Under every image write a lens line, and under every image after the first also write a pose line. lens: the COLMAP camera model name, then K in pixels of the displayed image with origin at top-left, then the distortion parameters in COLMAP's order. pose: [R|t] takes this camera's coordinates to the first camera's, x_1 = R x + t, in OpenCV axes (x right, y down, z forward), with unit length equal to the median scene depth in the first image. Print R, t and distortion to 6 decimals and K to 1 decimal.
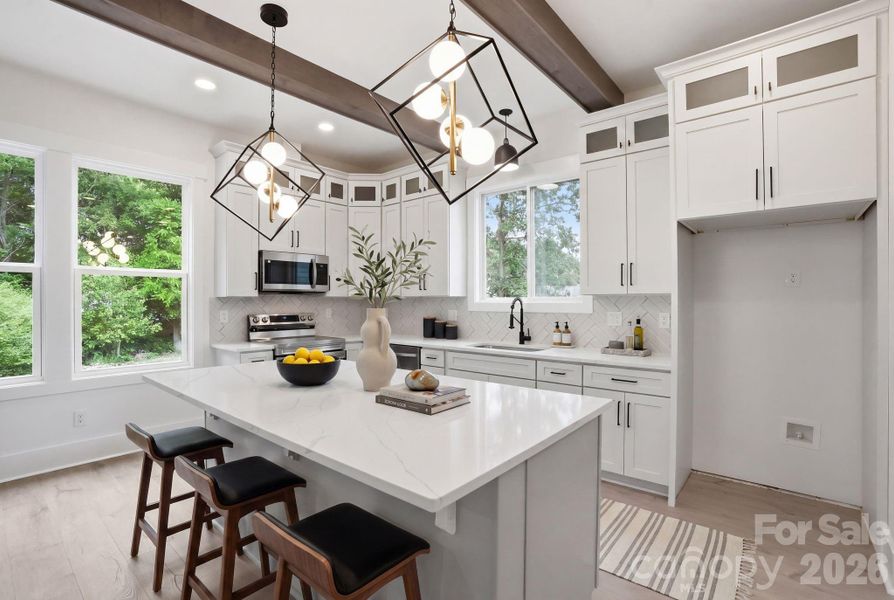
lens RADIAL K [[411.1, 0, 452.0], [0, 411.1, 302.2], [0, 0, 1]] dist [-0.023847, 0.001087]
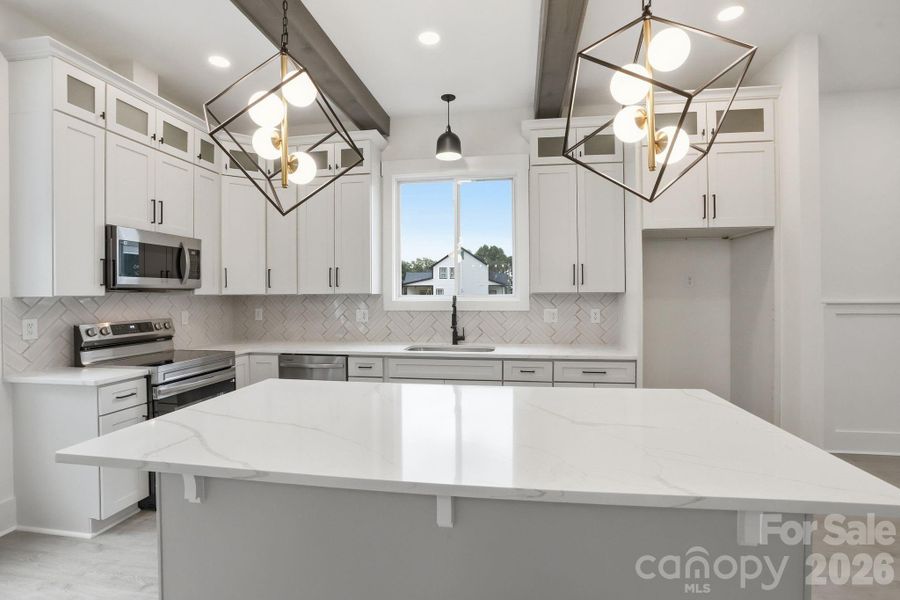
lens RADIAL K [[422.6, 0, 449.5], [0, 422.6, 297.5], [0, 0, 1]] dist [-0.022440, 0.001174]
pose [[0.863715, -0.006925, 0.503933, -0.316417], [0.007258, 0.999973, 0.001302, -0.007809], [-0.503929, 0.002533, 0.863742, 0.147887]]
